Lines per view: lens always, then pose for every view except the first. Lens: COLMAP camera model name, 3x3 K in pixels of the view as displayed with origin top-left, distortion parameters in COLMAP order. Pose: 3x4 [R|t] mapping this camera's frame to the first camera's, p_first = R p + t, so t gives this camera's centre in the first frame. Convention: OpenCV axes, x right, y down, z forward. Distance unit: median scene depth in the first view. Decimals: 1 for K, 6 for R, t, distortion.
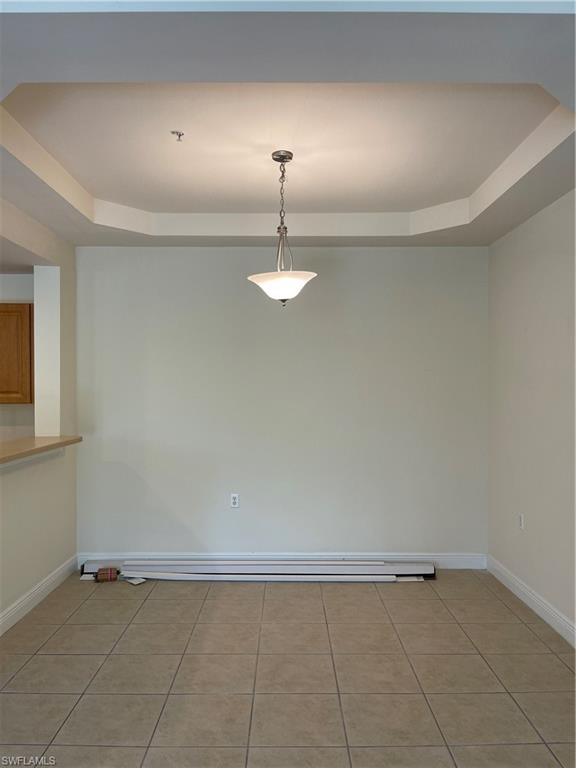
lens RADIAL K [[577.9, 0, 293.6], [0, 577.9, 385.3], [0, 0, 1]] dist [0.022094, -0.015423]
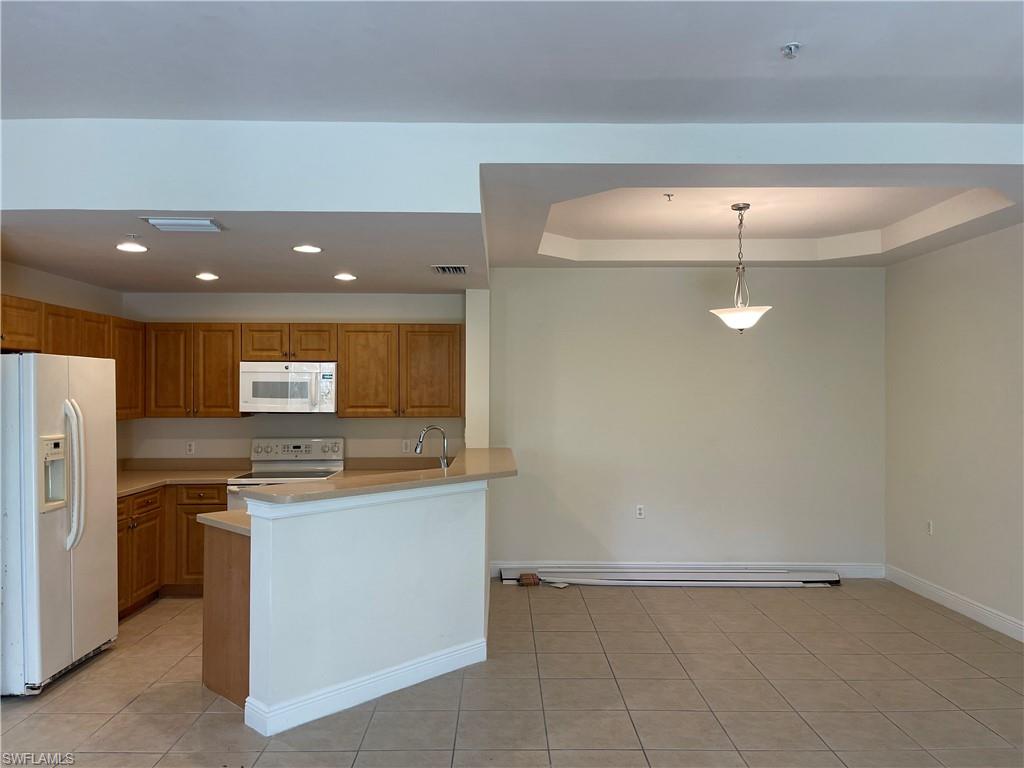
lens RADIAL K [[770.5, 0, 506.9], [0, 770.5, 387.6], [0, 0, 1]] dist [0.022094, -0.015423]
pose [[0.999996, 0.001914, 0.001958, -0.371586], [-0.001899, 0.999969, -0.007600, -0.013730], [-0.001973, 0.007597, 0.999969, -0.417058]]
